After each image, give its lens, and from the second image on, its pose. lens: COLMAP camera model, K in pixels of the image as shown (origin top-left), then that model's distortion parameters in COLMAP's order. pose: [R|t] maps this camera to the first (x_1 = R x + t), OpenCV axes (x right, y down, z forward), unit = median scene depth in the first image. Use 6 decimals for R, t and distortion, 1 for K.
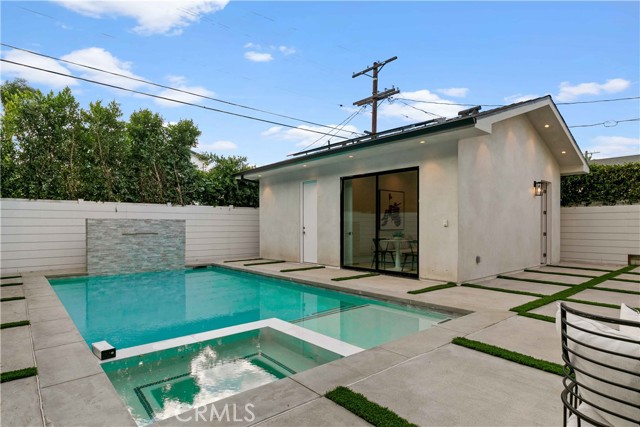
lens RADIAL K [[353.2, 0, 316.2], [0, 353.2, 229.3], [0, 0, 1]] dist [0.029608, 0.000498]
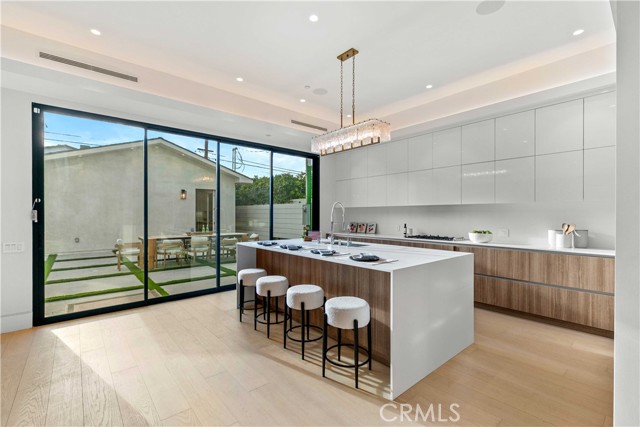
lens RADIAL K [[285.2, 0, 320.8], [0, 285.2, 216.4], [0, 0, 1]] dist [0.002612, 0.000367]
pose [[0.999931, 0.002338, 0.011528, 1.129345], [-0.002367, 0.999994, 0.002492, -0.021901], [-0.011522, -0.002519, 0.999930, -0.239192]]
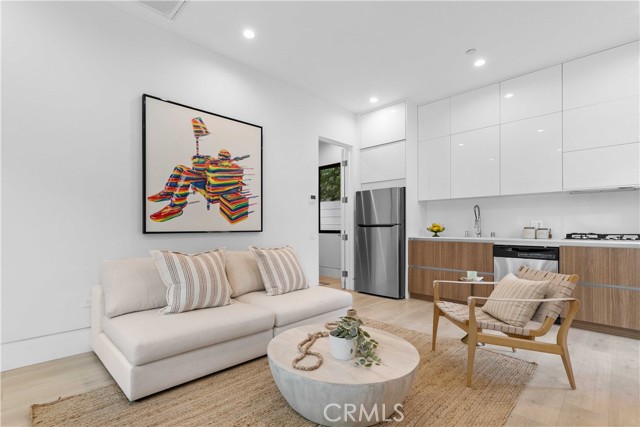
lens RADIAL K [[287.3, 0, 300.1], [0, 287.3, 224.9], [0, 0, 1]] dist [-0.000513, -0.000518]
pose [[0.999390, 0.006750, 0.034276, 0.329318], [-0.006483, 0.999948, -0.007888, -0.004488], [-0.034328, 0.007661, 0.999381, 0.837168]]
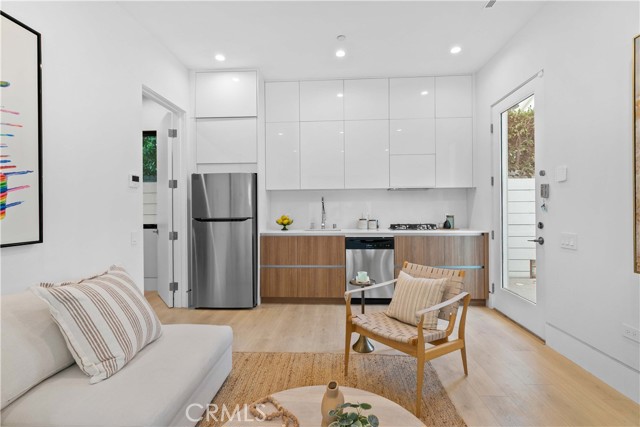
lens RADIAL K [[300.7, 0, 320.4], [0, 300.7, 210.8], [0, 0, 1]] dist [-0.002872, -0.000422]
pose [[0.690194, -0.002348, 0.723620, 0.279571], [0.009994, 0.999930, -0.006288, -0.015775], [-0.723555, 0.011572, 0.690169, 0.946831]]
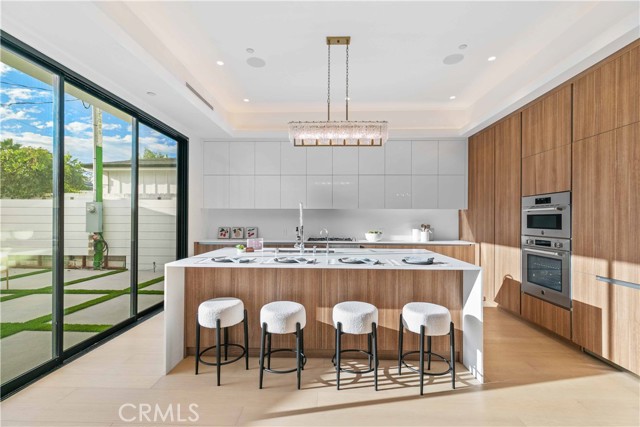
lens RADIAL K [[293.3, 0, 318.7], [0, 293.3, 218.2], [0, 0, 1]] dist [0.000243, 0.000188]
pose [[0.673248, 0.004757, 0.739402, 0.917840], [-0.002450, 0.999988, -0.004203, -0.021318], [-0.739413, 0.001018, 0.673251, -0.095102]]
